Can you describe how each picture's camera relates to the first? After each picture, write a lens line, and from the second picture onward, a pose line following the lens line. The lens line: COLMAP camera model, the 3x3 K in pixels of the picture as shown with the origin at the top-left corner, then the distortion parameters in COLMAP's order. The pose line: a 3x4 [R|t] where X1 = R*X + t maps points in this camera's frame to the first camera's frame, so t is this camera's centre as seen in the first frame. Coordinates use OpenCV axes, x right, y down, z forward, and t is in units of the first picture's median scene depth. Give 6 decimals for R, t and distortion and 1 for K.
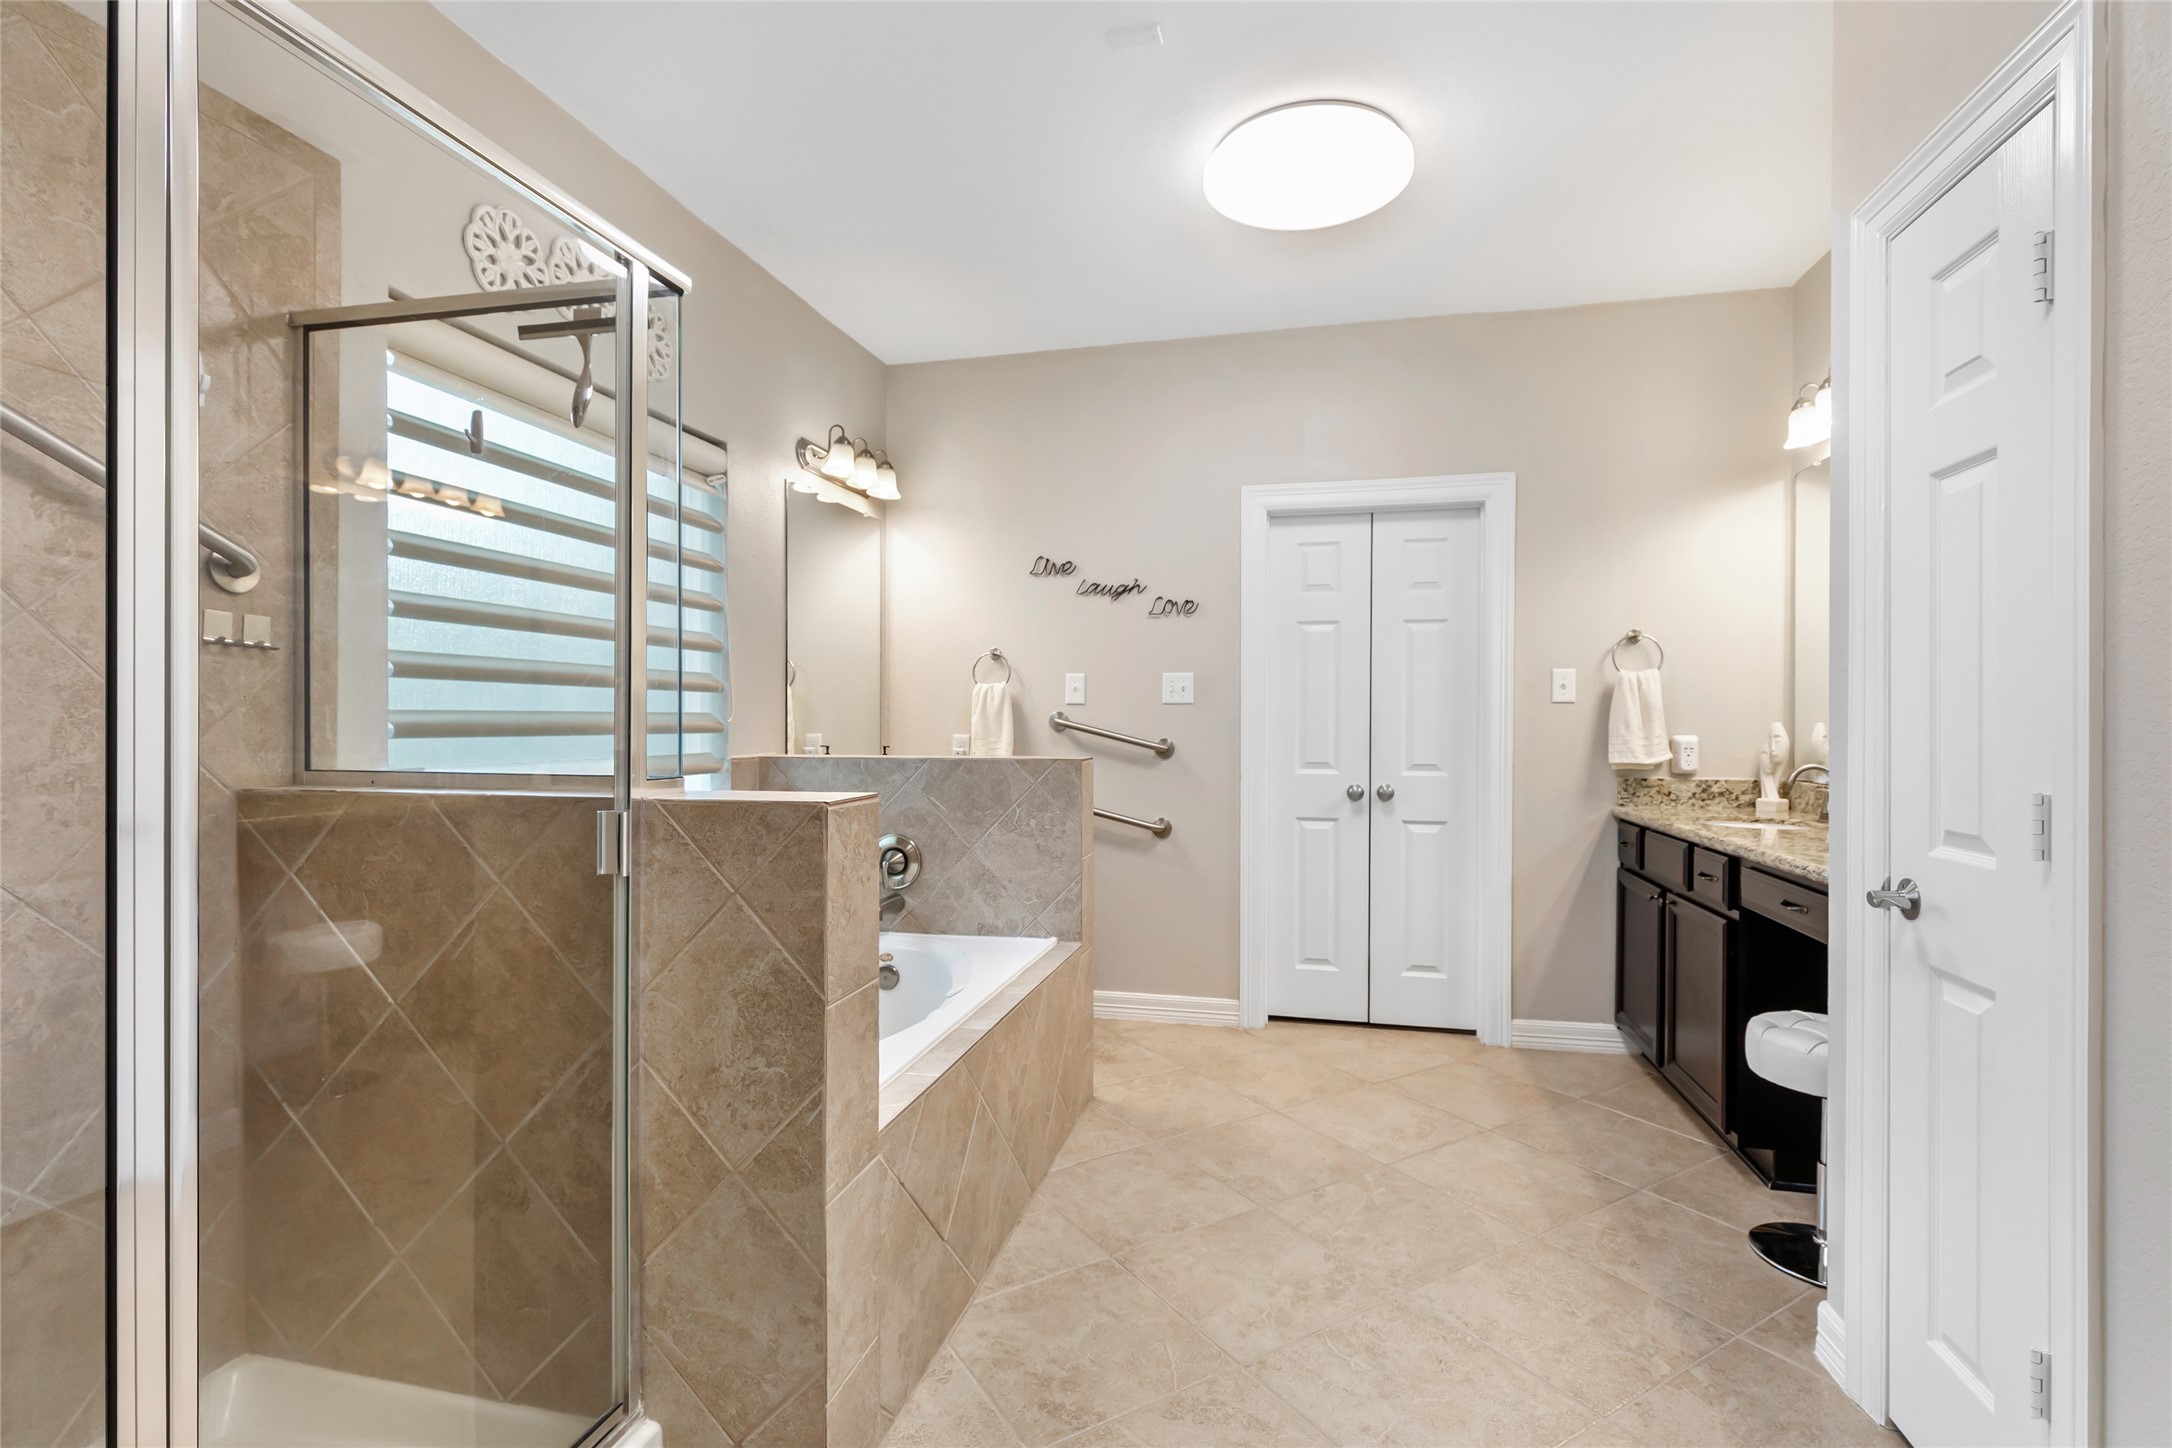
lens RADIAL K [[999.5, 0, 1087.4], [0, 999.5, 725.3], [0, 0, 1]] dist [-0.000046, -0.000702]
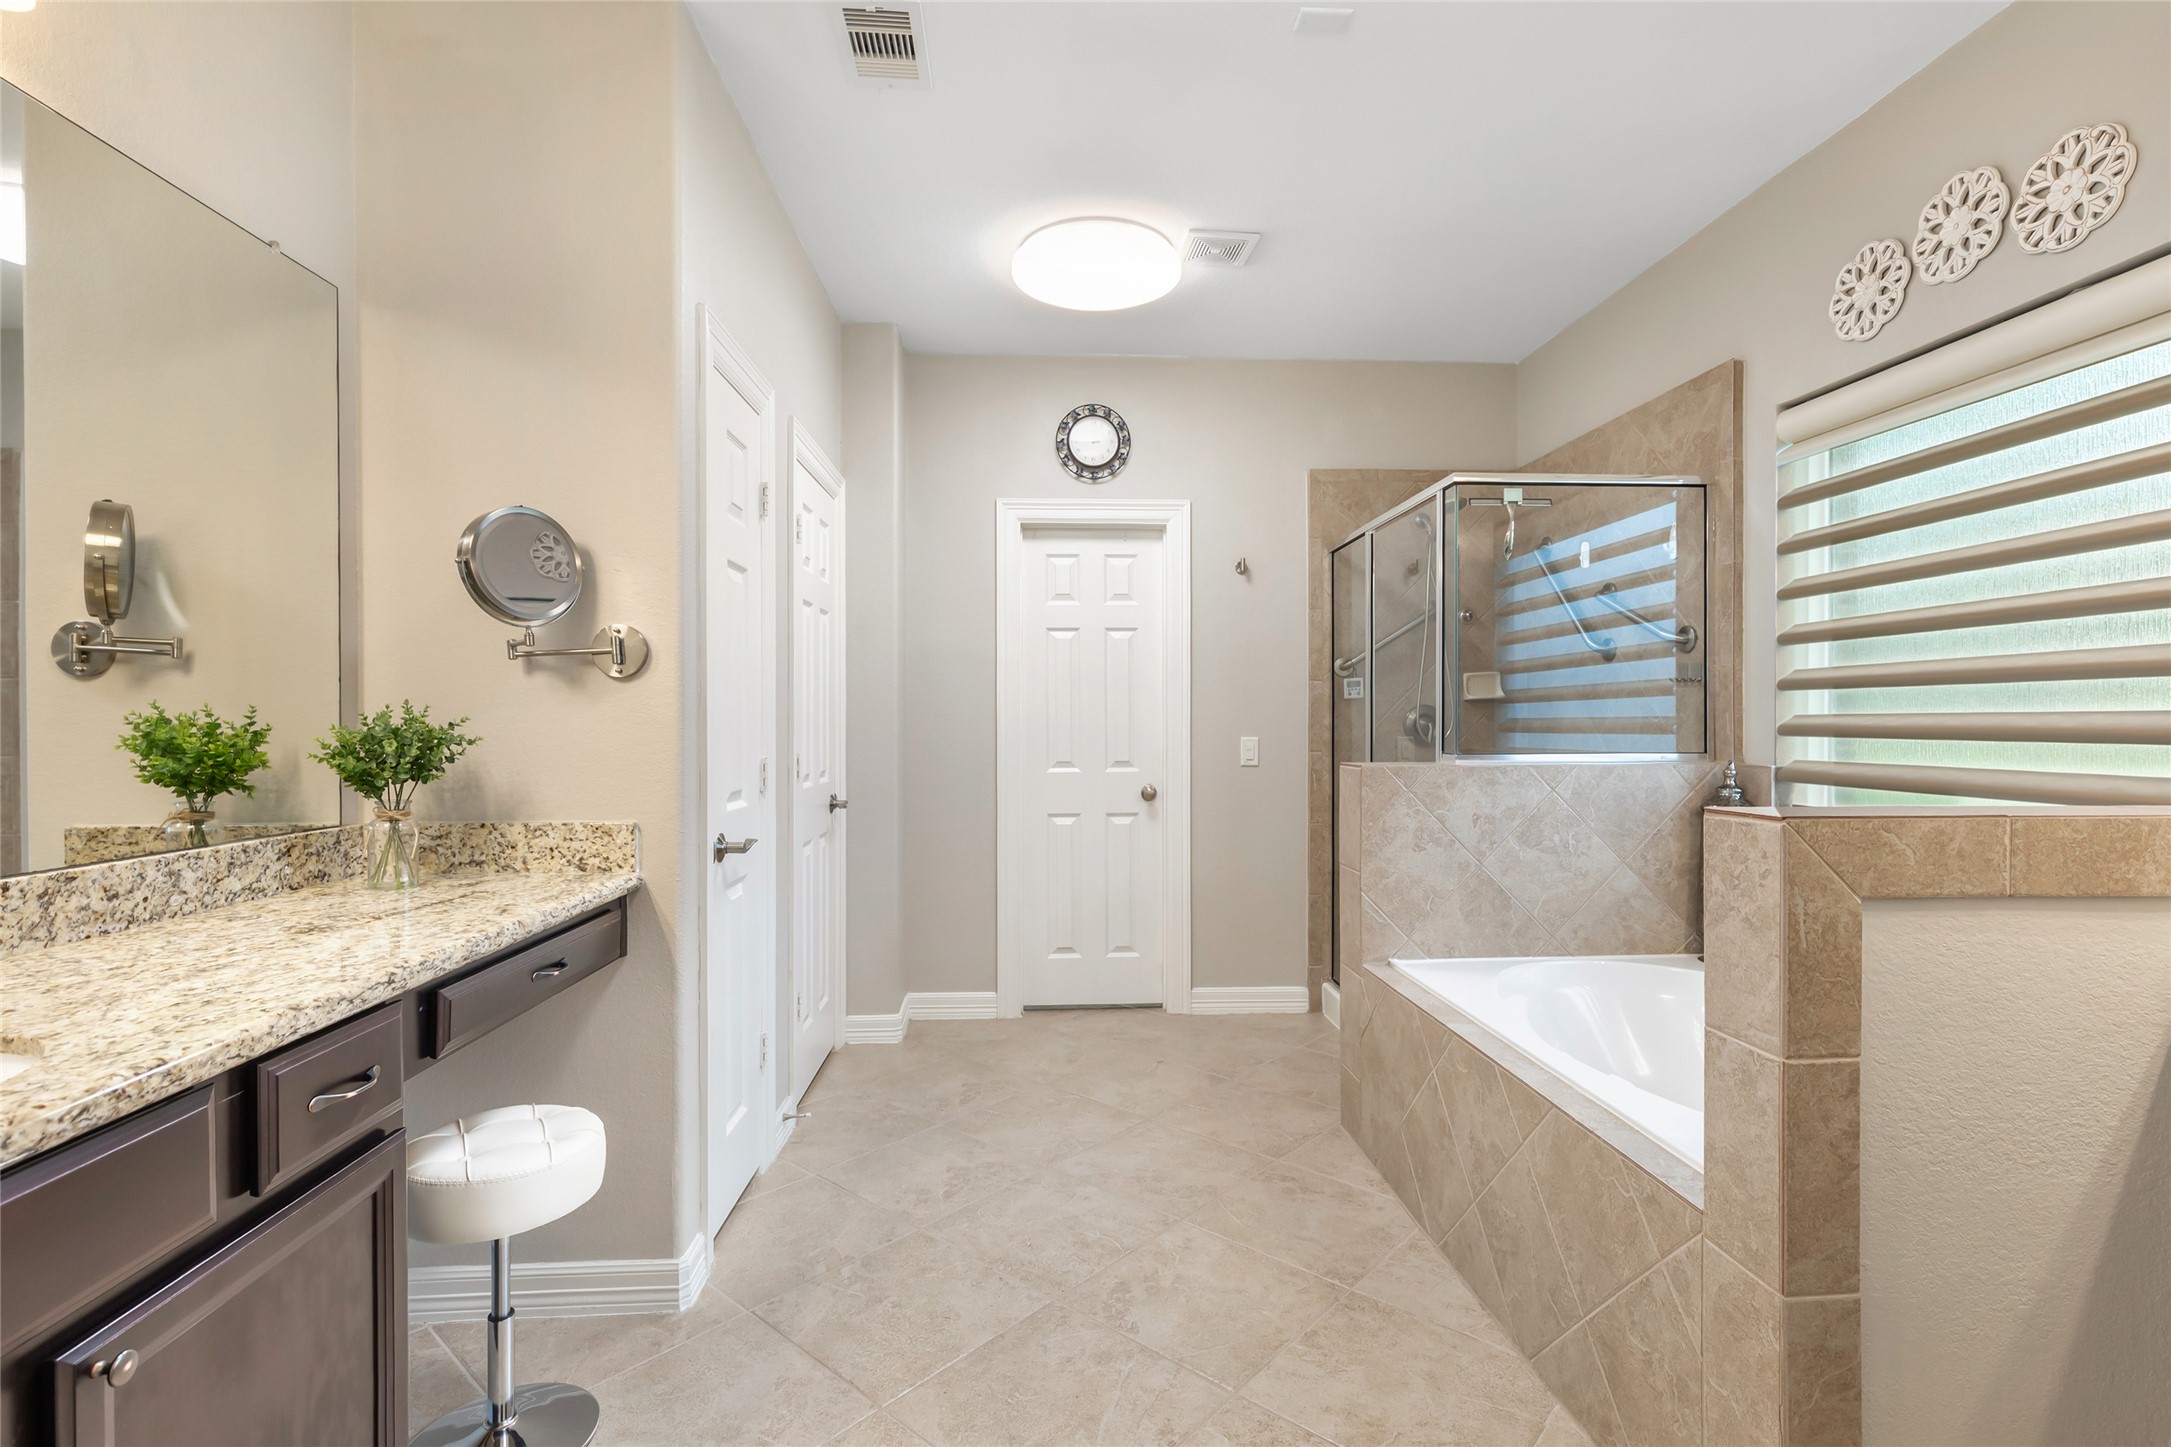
lens RADIAL K [[999.1, 0, 1085.6], [0, 999.1, 728.1], [0, 0, 1]] dist [-0.000046, -0.000702]
pose [[-0.958328, -0.002069, -0.285664, 0.547891], [-0.003976, 0.999974, 0.006095, -0.003938], [0.285643, 0.006977, -0.958311, 1.873597]]
